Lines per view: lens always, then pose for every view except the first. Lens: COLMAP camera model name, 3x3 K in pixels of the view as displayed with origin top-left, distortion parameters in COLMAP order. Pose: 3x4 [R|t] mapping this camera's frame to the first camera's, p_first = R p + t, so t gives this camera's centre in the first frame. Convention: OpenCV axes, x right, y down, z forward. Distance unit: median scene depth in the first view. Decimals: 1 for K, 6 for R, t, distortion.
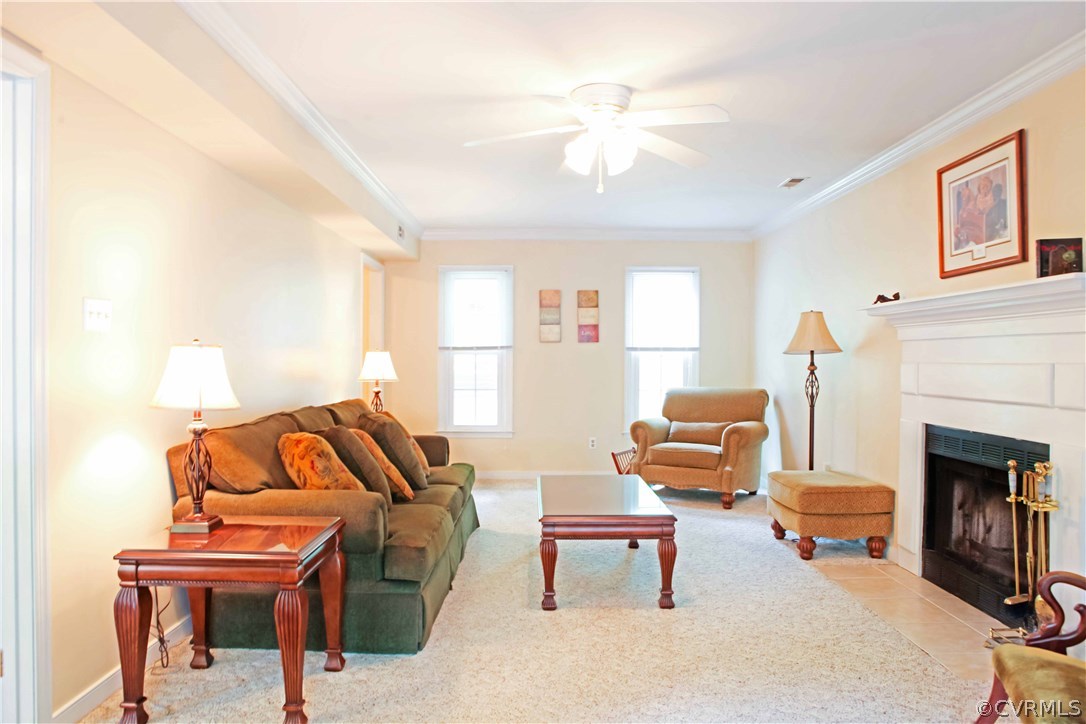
lens RADIAL K [[743.4, 0, 543.0], [0, 743.4, 362.0], [0, 0, 1]] dist [-0.096915, 0.054410]
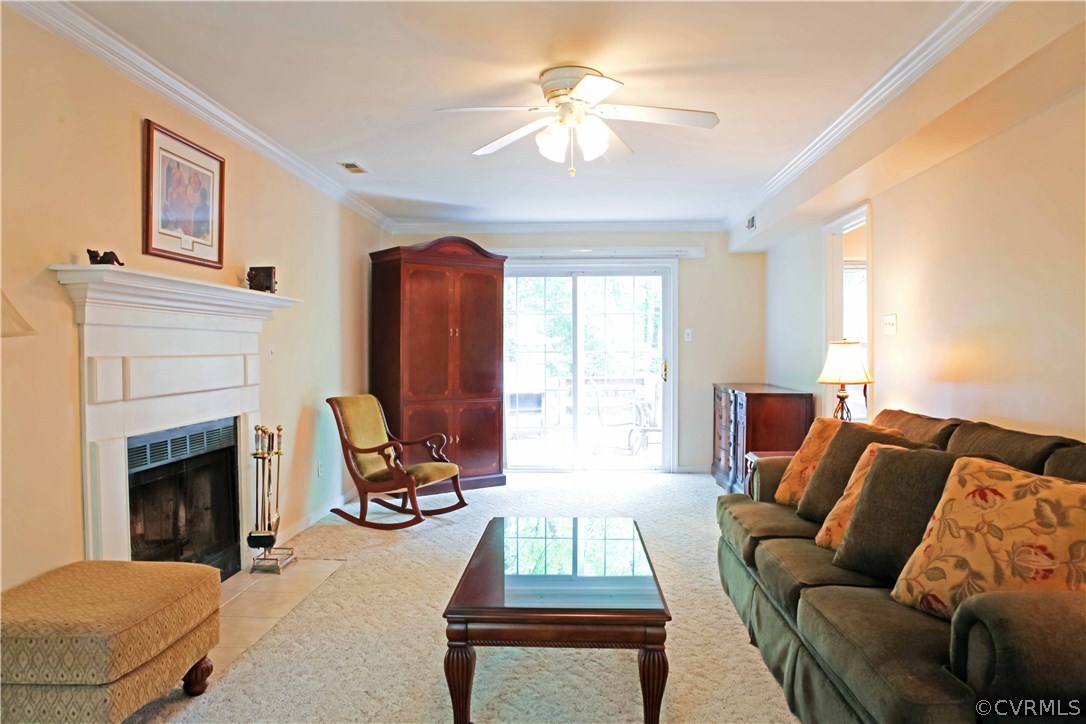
lens RADIAL K [[743.4, 0, 543.0], [0, 743.4, 362.0], [0, 0, 1]] dist [-0.096915, 0.054410]
pose [[-0.999675, -0.006093, 0.024743, 0.085226], [-0.005374, 0.999565, 0.028993, -0.019875], [-0.024909, 0.028851, -0.999273, 1.822631]]
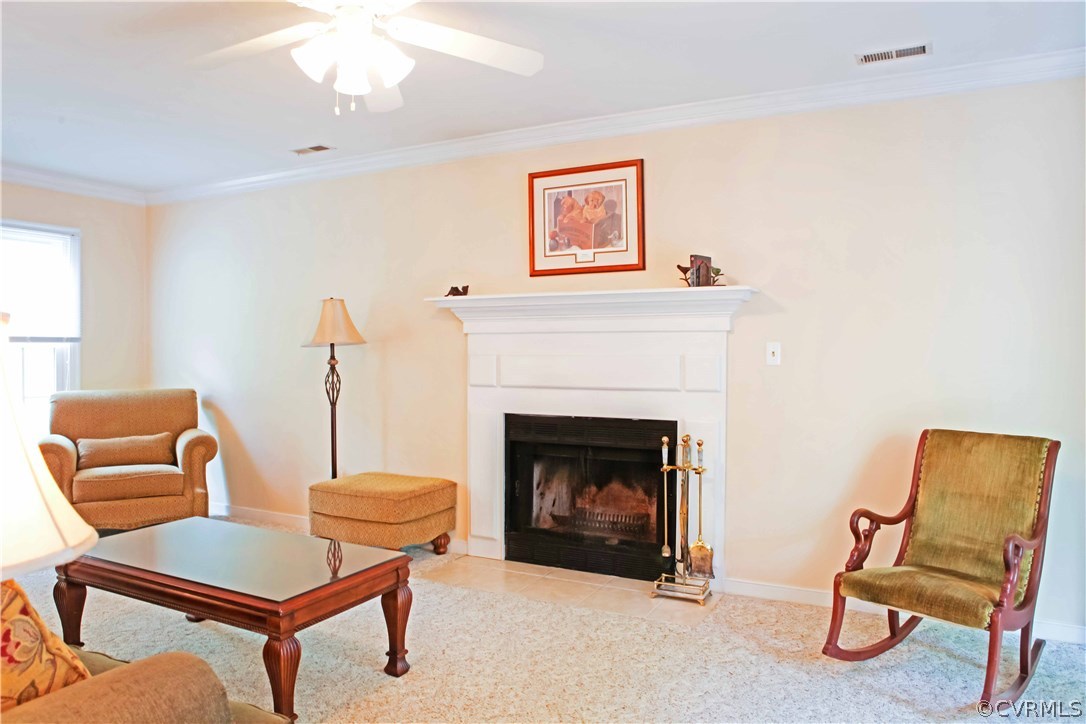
lens RADIAL K [[743.4, 0, 543.0], [0, 743.4, 362.0], [0, 0, 1]] dist [-0.096915, 0.054410]
pose [[0.464350, -0.015248, 0.885520, -0.414560], [0.005842, 0.999883, 0.014154, -0.004379], [-0.885632, -0.001399, 0.464385, 0.479429]]
